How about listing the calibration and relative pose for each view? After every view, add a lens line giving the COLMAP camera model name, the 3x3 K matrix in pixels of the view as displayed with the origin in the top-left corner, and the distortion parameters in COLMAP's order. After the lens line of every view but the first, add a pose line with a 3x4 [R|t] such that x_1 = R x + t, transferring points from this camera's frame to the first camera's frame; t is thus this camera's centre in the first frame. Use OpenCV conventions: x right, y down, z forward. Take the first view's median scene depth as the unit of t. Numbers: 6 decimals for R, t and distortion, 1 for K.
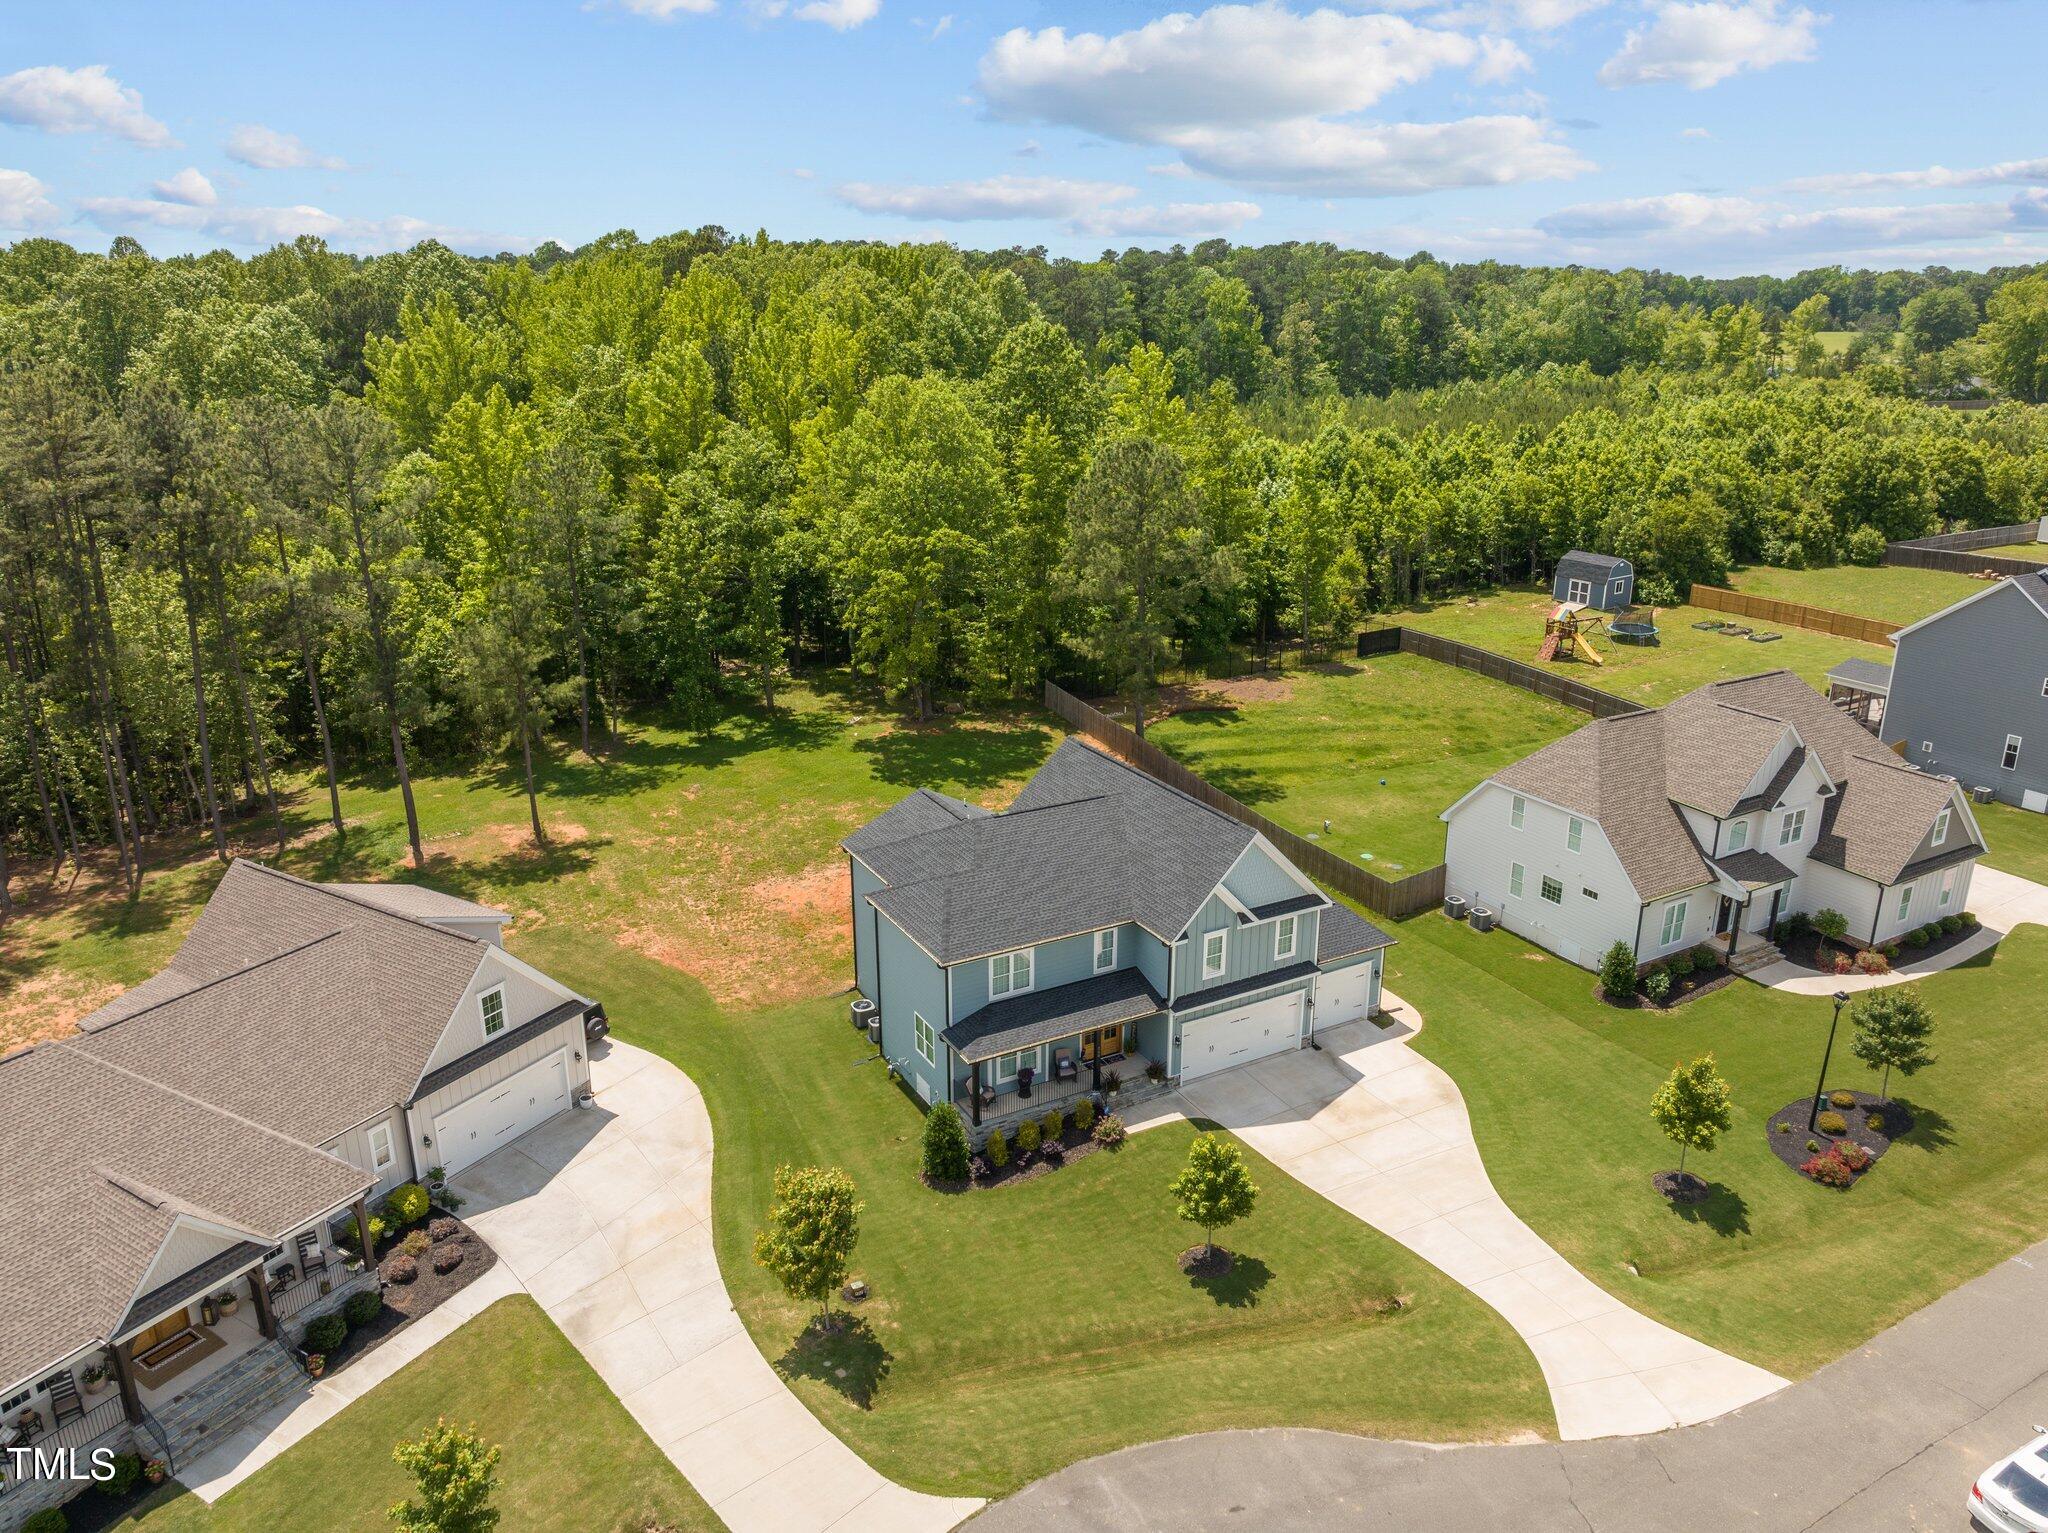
lens RADIAL K [[1453.7, 0, 1038.5], [0, 1453.7, 772.6], [0, 0, 1]] dist [-0.033545, -0.002897]
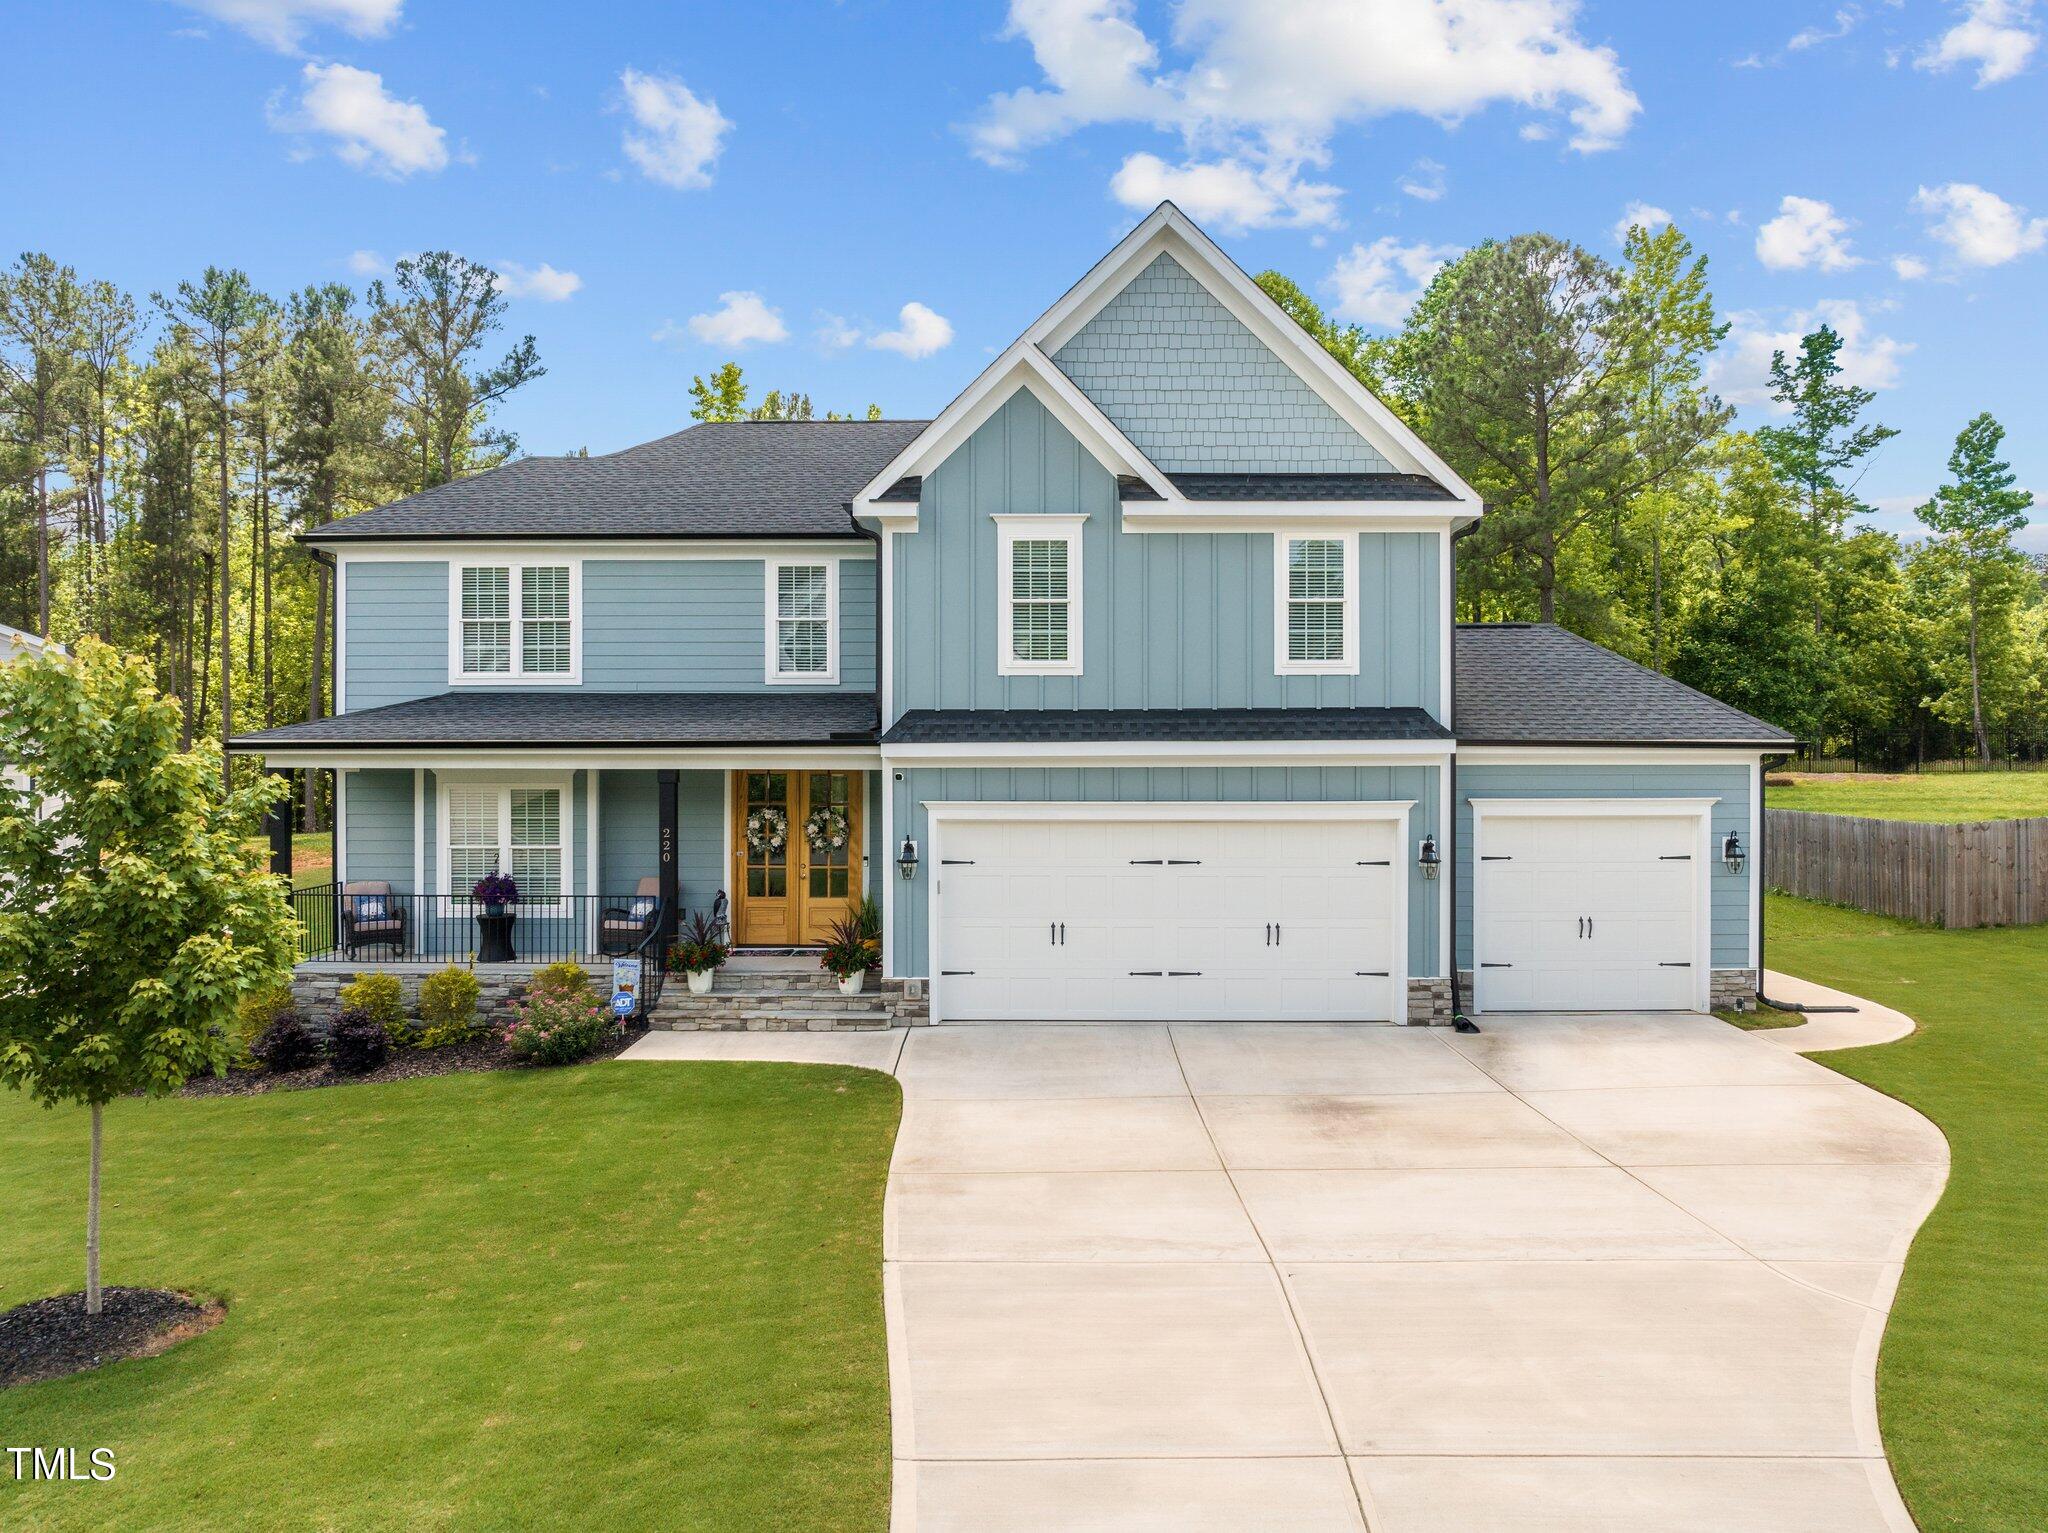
lens RADIAL K [[1447.5, 0, 1032.6], [0, 1447.5, 779.7], [0, 0, 1]] dist [-0.032167, 0.005245]
pose [[0.866081, 0.003571, -0.499891, 0.256114], [-0.158349, 0.950441, -0.267557, 0.228075], [0.474162, 0.310883, 0.823725, 0.673639]]
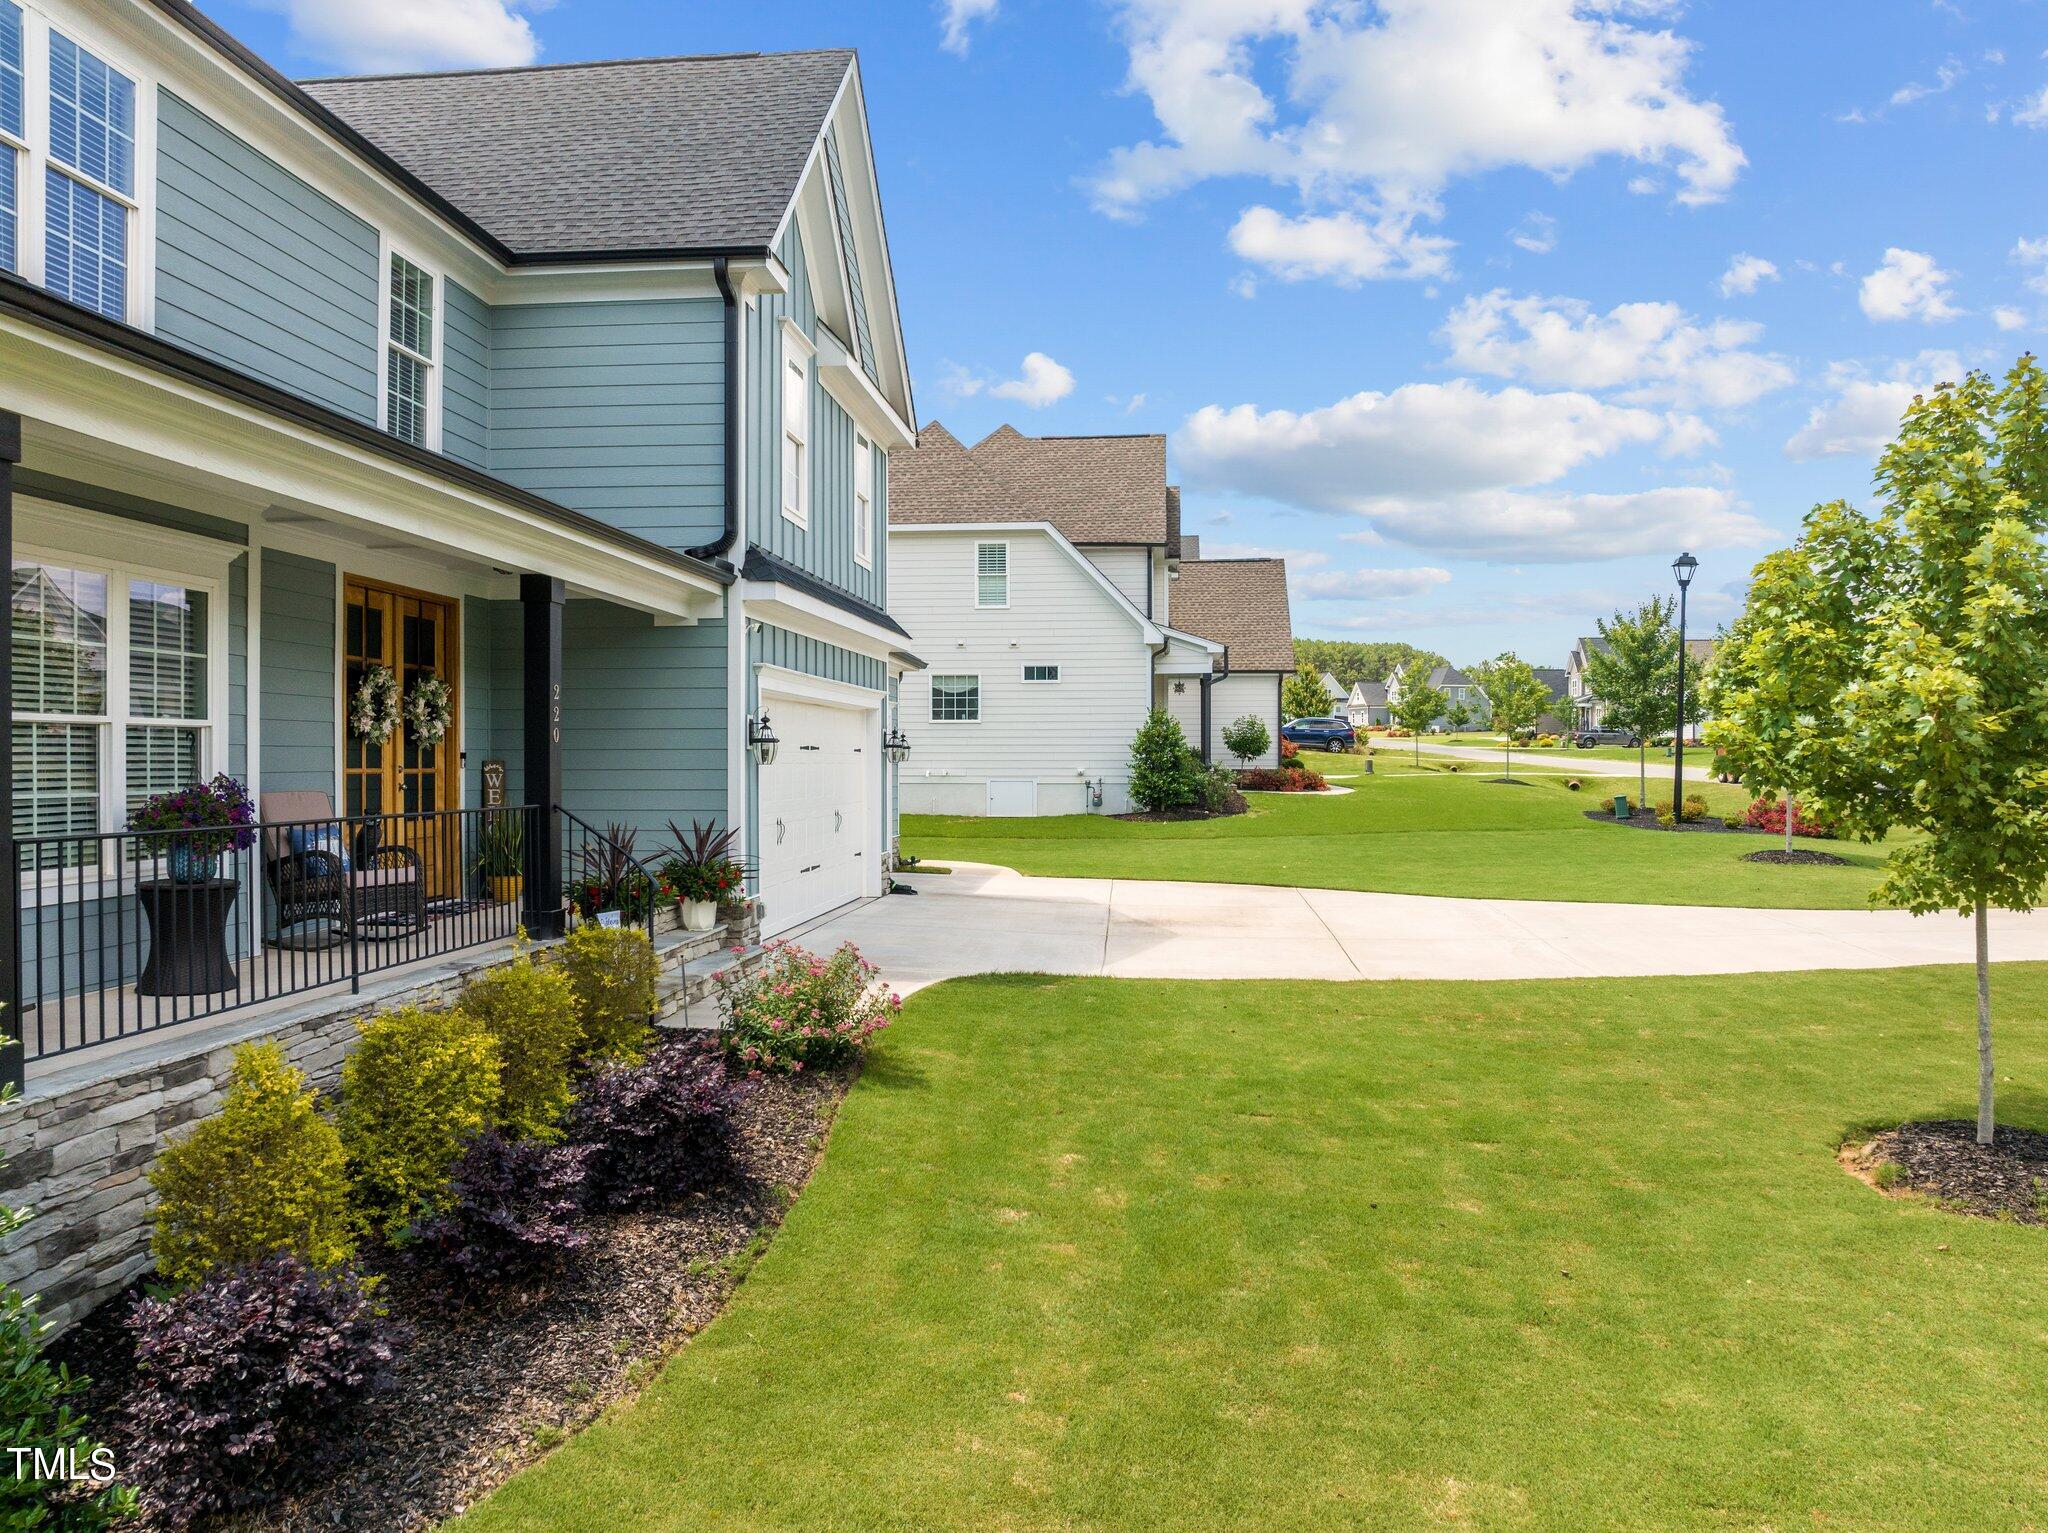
lens RADIAL K [[1445.9, 0, 1024.0], [0, 1445.9, 760.7], [0, 0, 1]] dist [-0.023752, 0.003015]
pose [[0.577949, -0.002838, 0.816068, -0.071113], [0.262198, 0.947620, -0.182396, 0.223174], [-0.772805, 0.319386, 0.548420, 0.756718]]
